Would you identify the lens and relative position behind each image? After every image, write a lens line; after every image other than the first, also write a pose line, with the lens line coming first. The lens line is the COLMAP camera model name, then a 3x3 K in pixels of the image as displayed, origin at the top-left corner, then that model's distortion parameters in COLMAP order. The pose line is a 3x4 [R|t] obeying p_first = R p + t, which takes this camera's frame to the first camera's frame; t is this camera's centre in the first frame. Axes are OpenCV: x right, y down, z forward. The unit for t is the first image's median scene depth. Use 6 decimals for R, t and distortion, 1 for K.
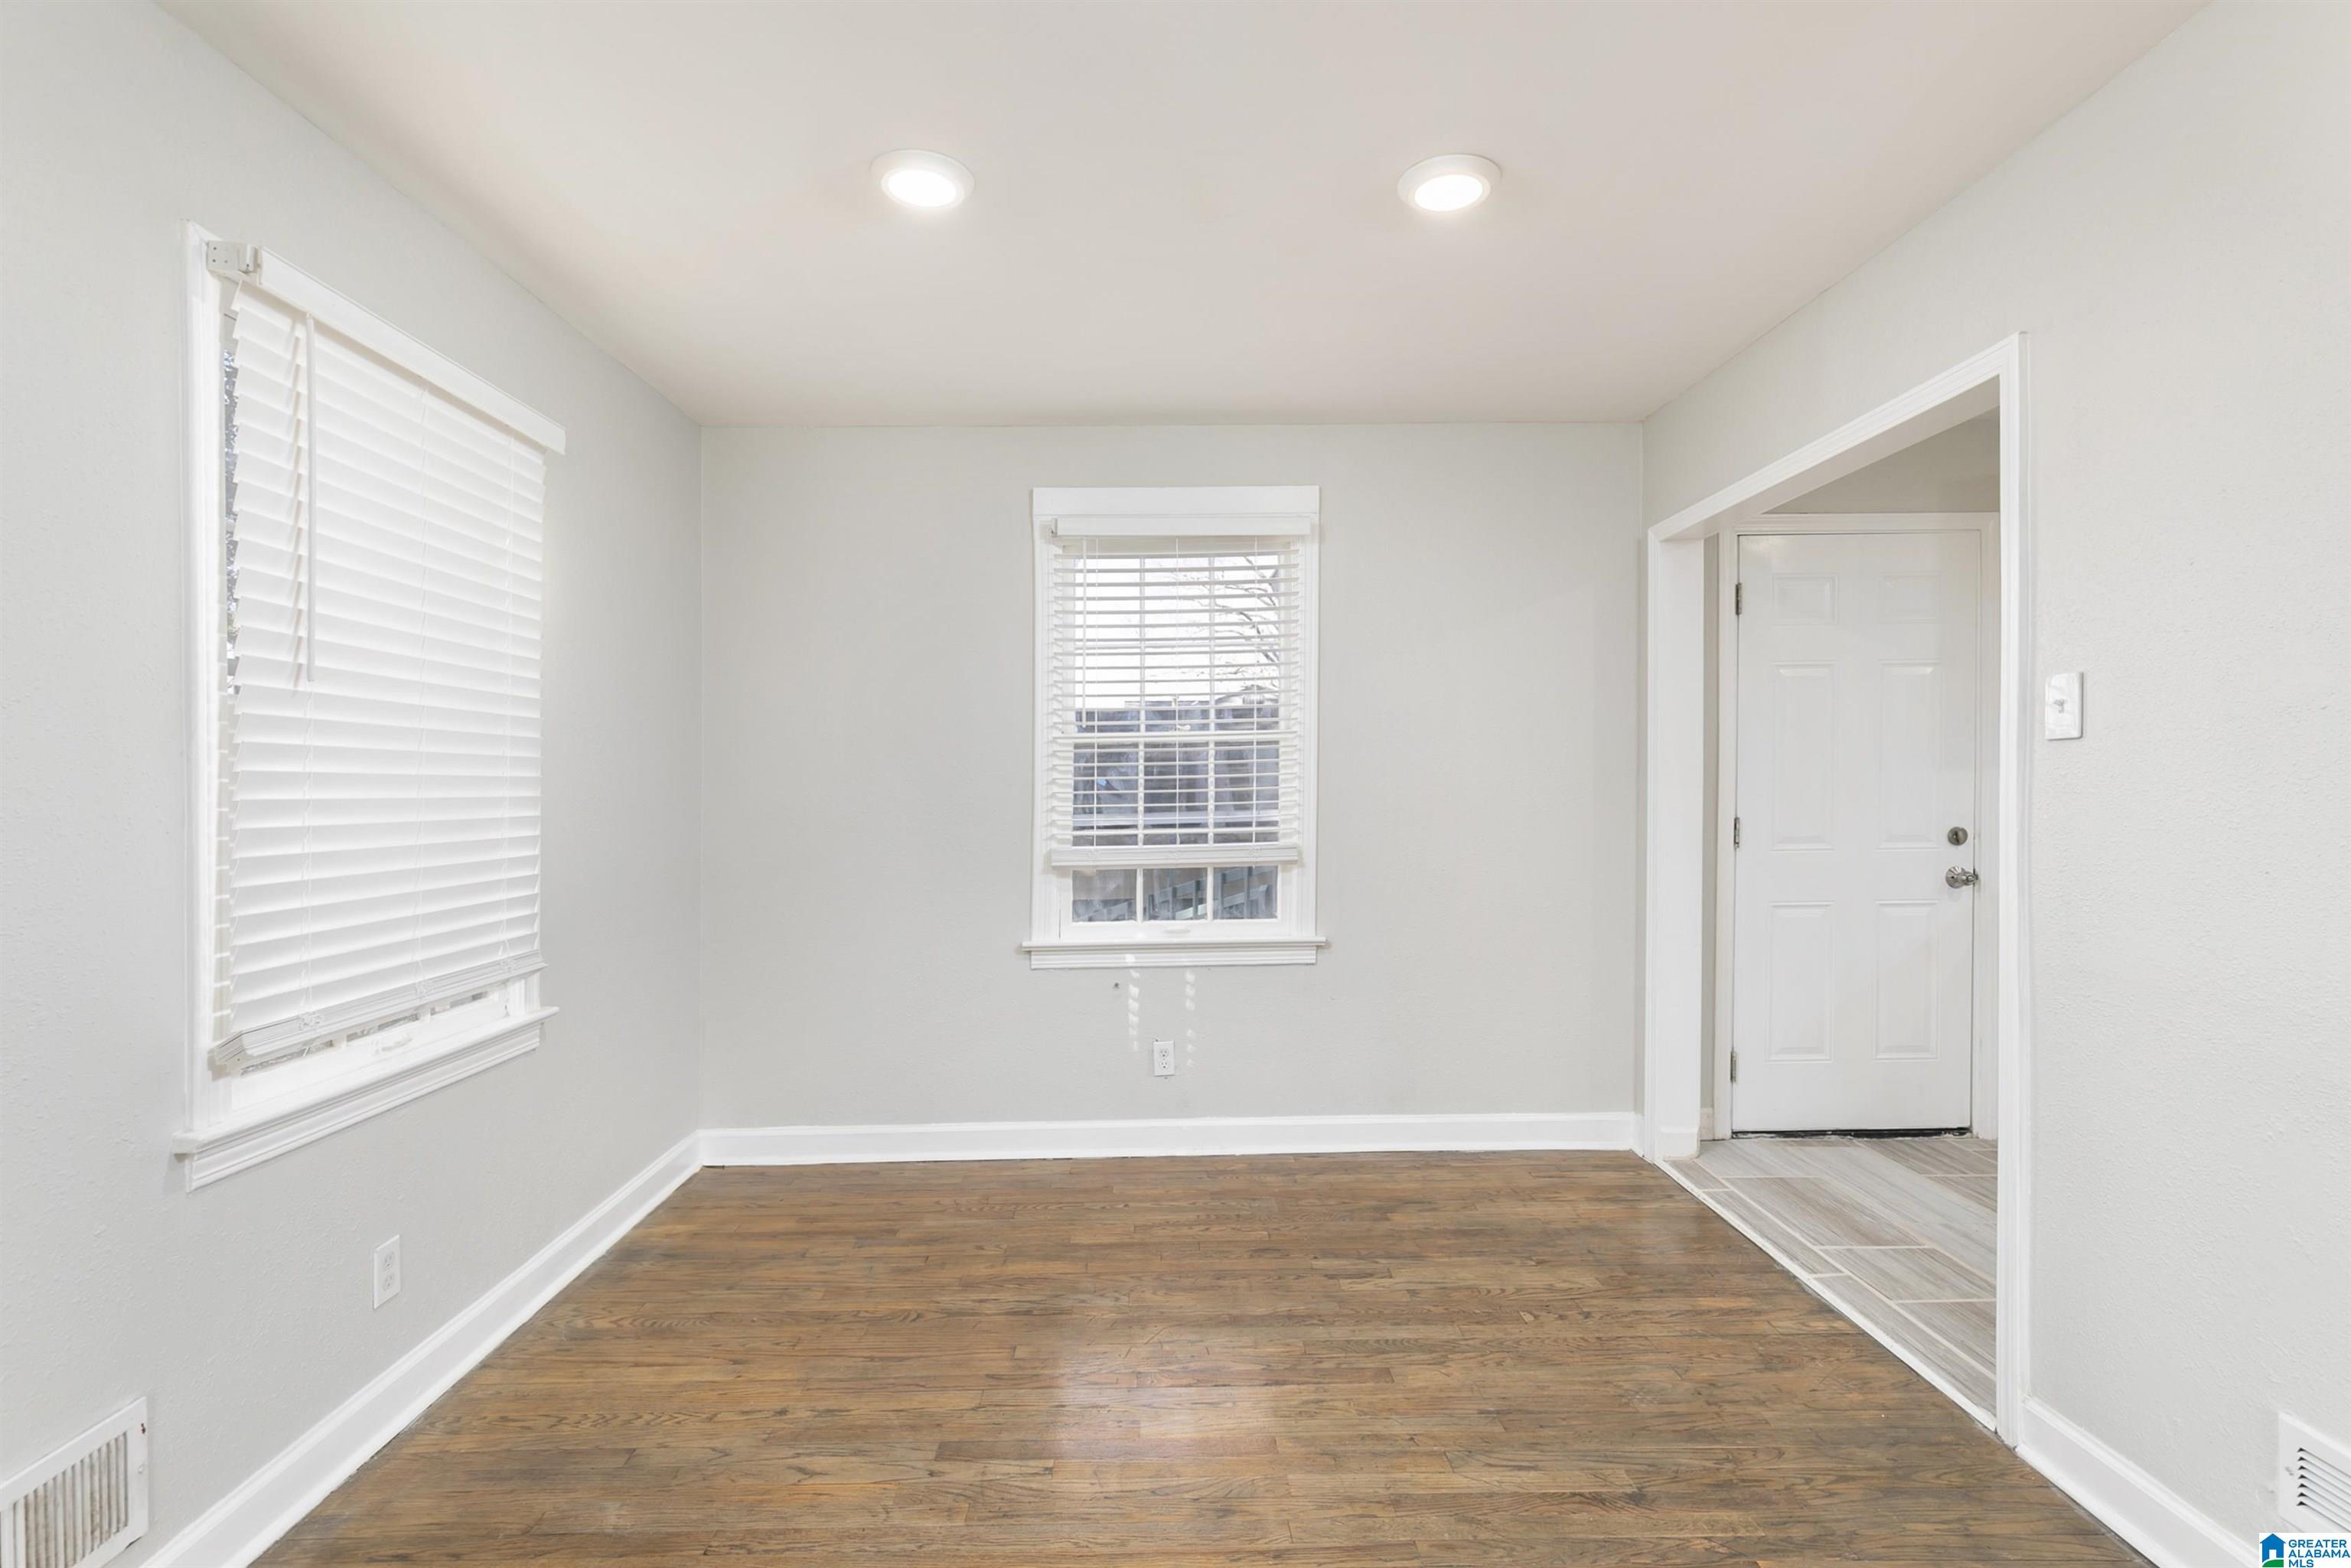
lens RADIAL K [[1077.9, 0, 1168.6], [0, 1077.9, 850.0], [0, 0, 1]] dist [0.002322, 0.000088]
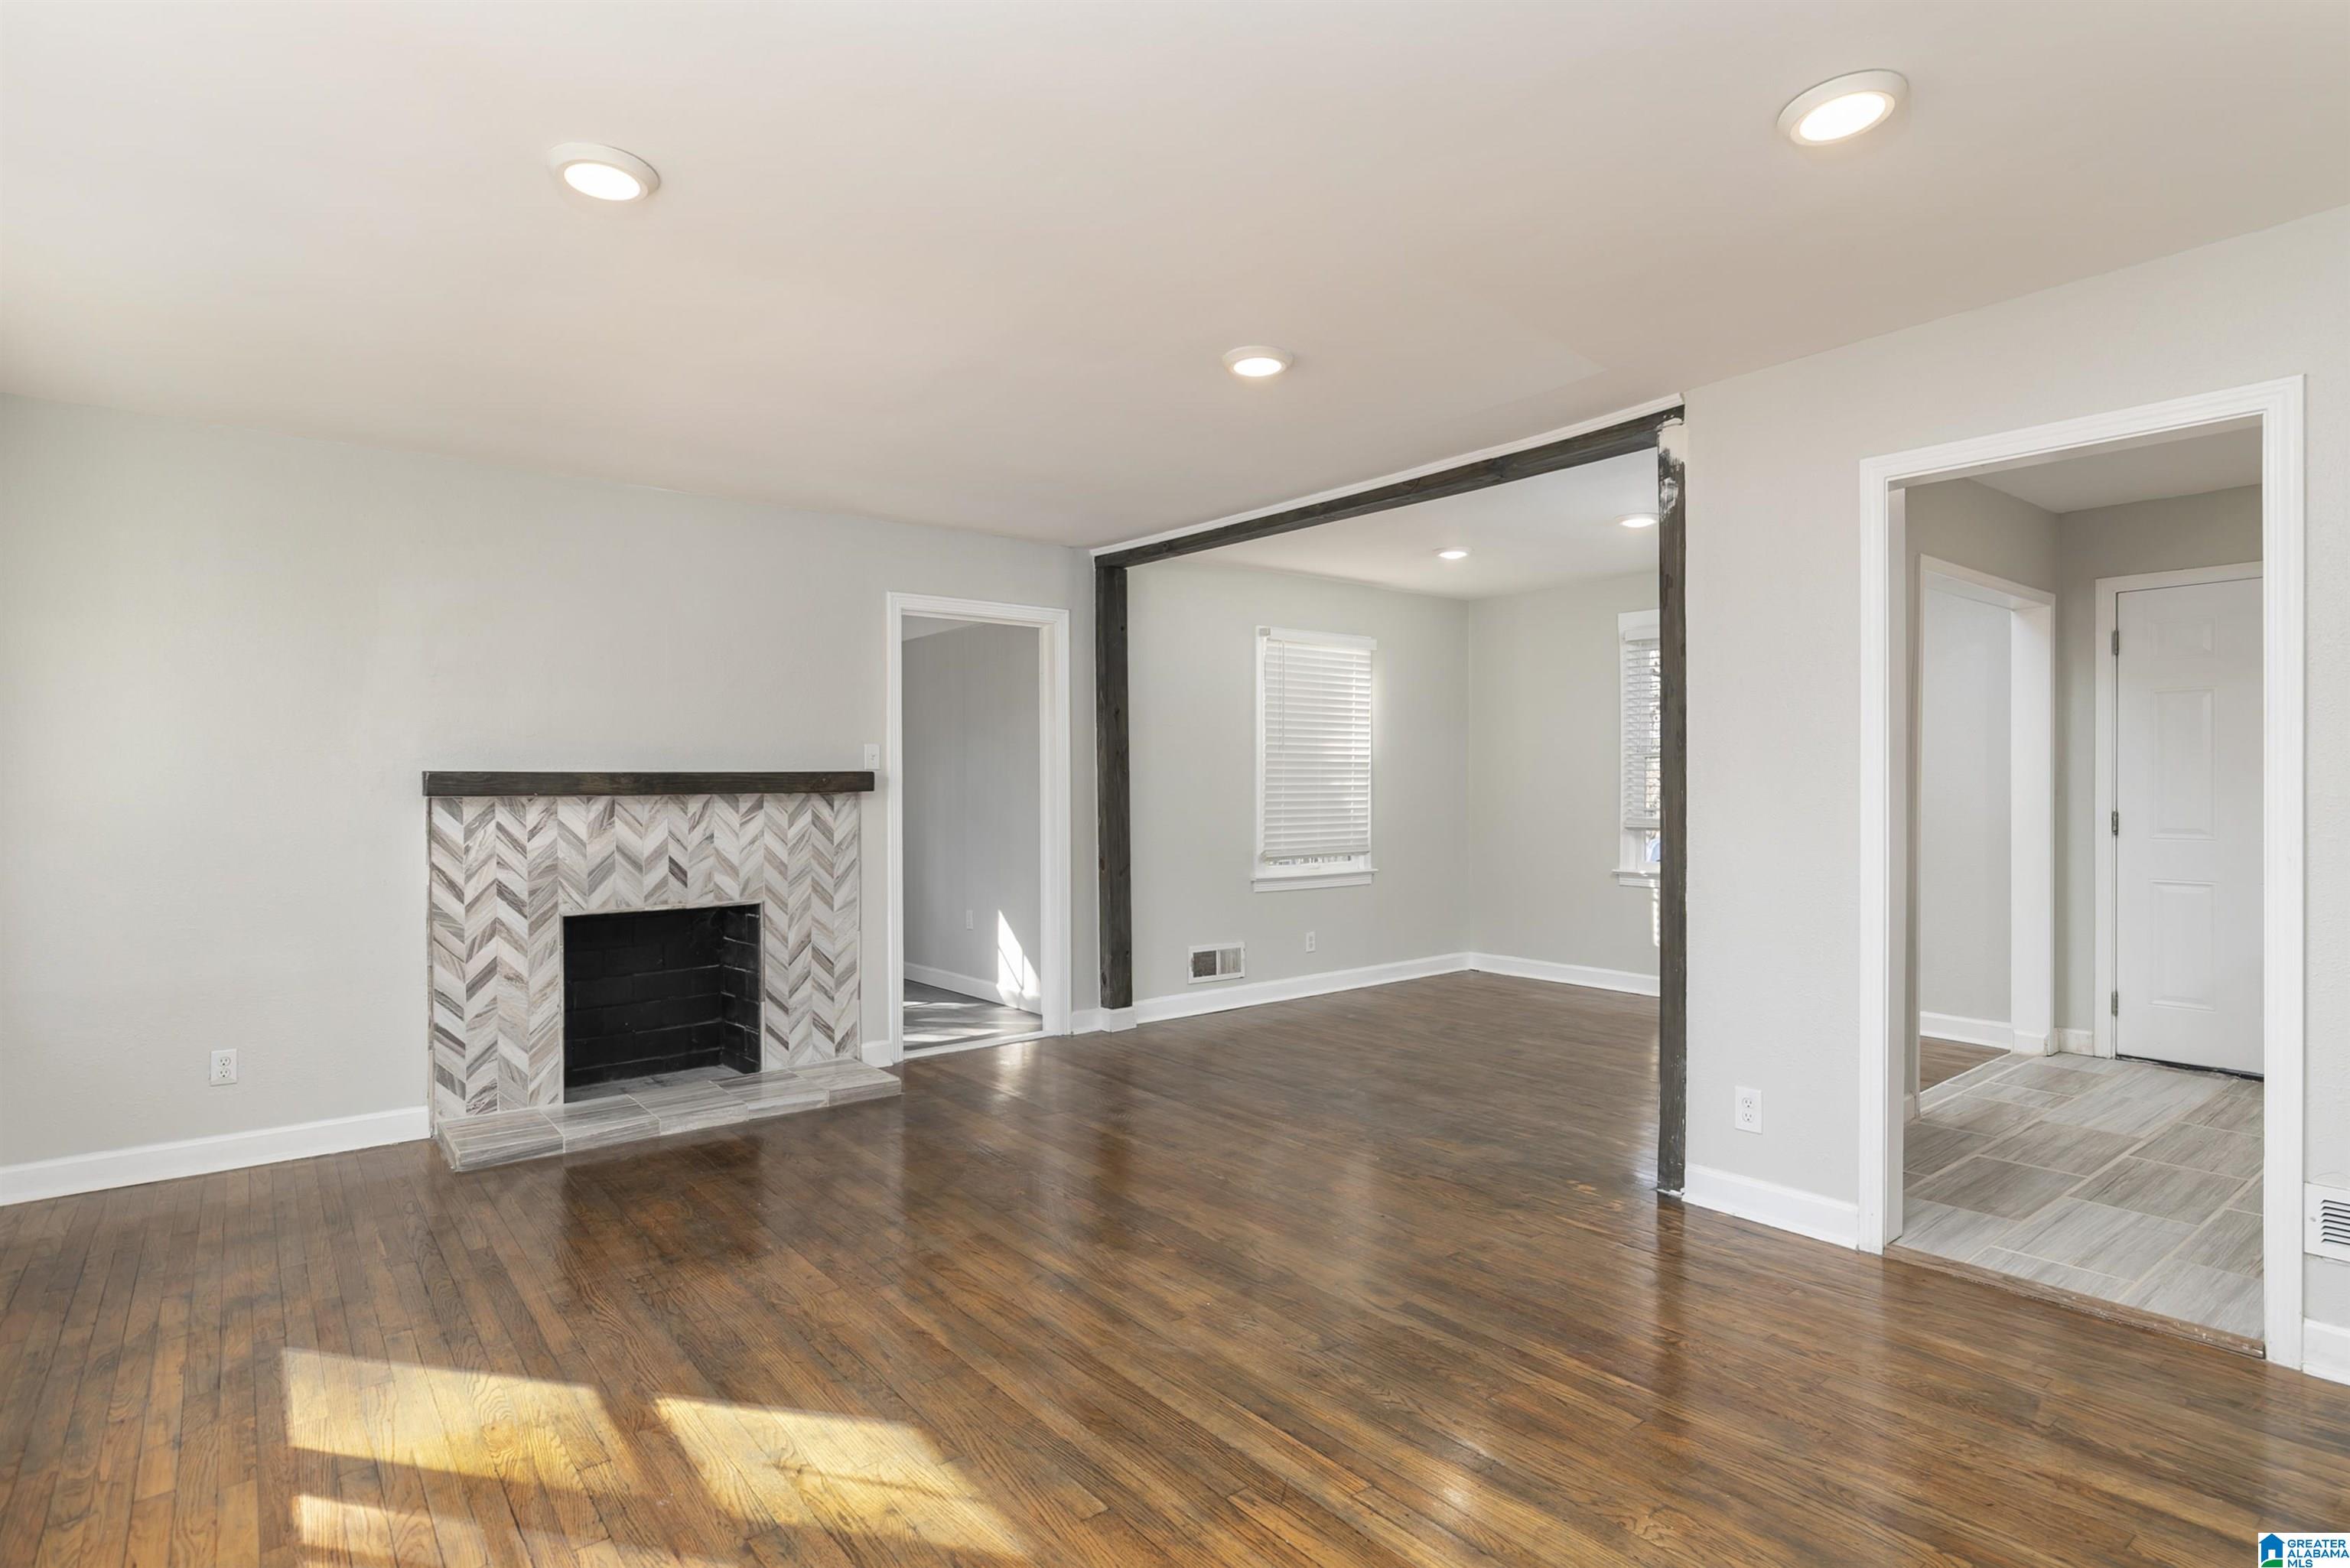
lens RADIAL K [[1216.5, 0, 1165.7], [0, 1216.5, 787.8], [0, 0, 1]] dist [-0.003253, -0.000363]
pose [[0.601832, 0.010243, -0.798557, 1.020033], [-0.044569, 0.998790, -0.020777, 0.025522], [0.797378, 0.048095, 0.601561, -0.810359]]
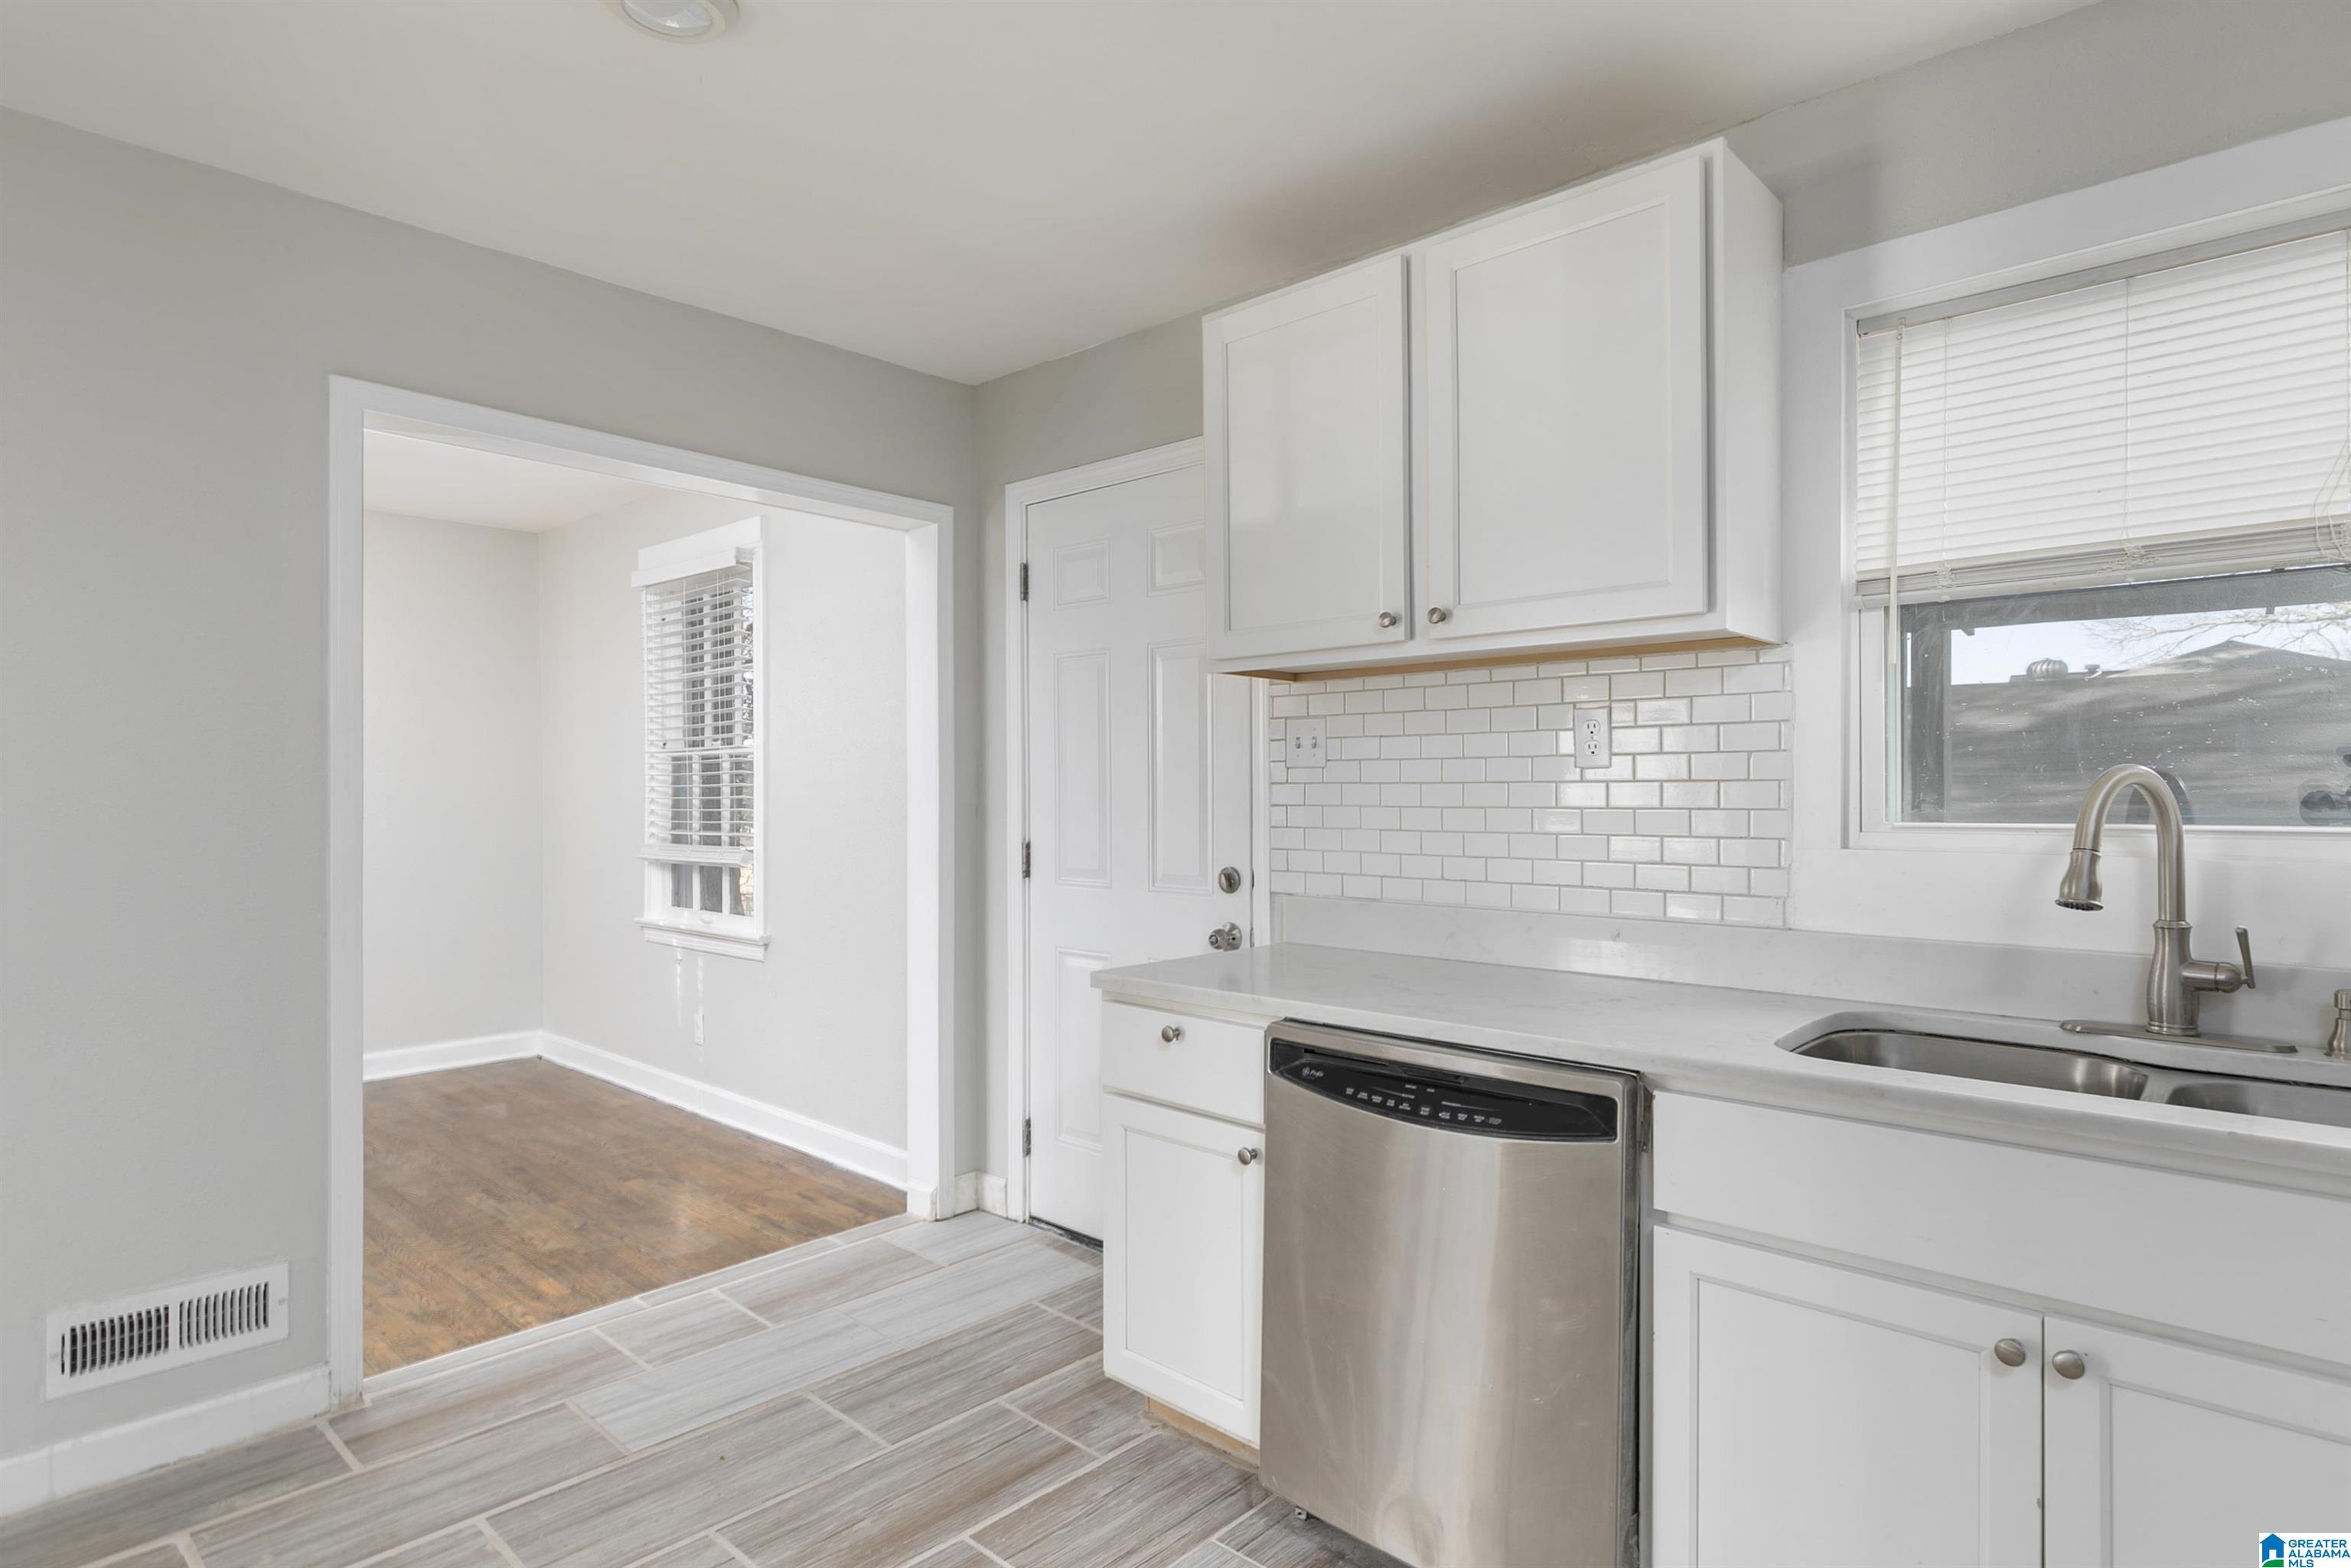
lens RADIAL K [[1252.2, 0, 1175.7], [0, 1252.2, 828.0], [0, 0, 1]] dist [-0.001100, -0.000022]
pose [[0.720138, 0.031875, -0.693098, 1.306073], [-0.048040, 0.998837, -0.003979, -0.042844], [0.692165, 0.036162, 0.720832, 0.375337]]
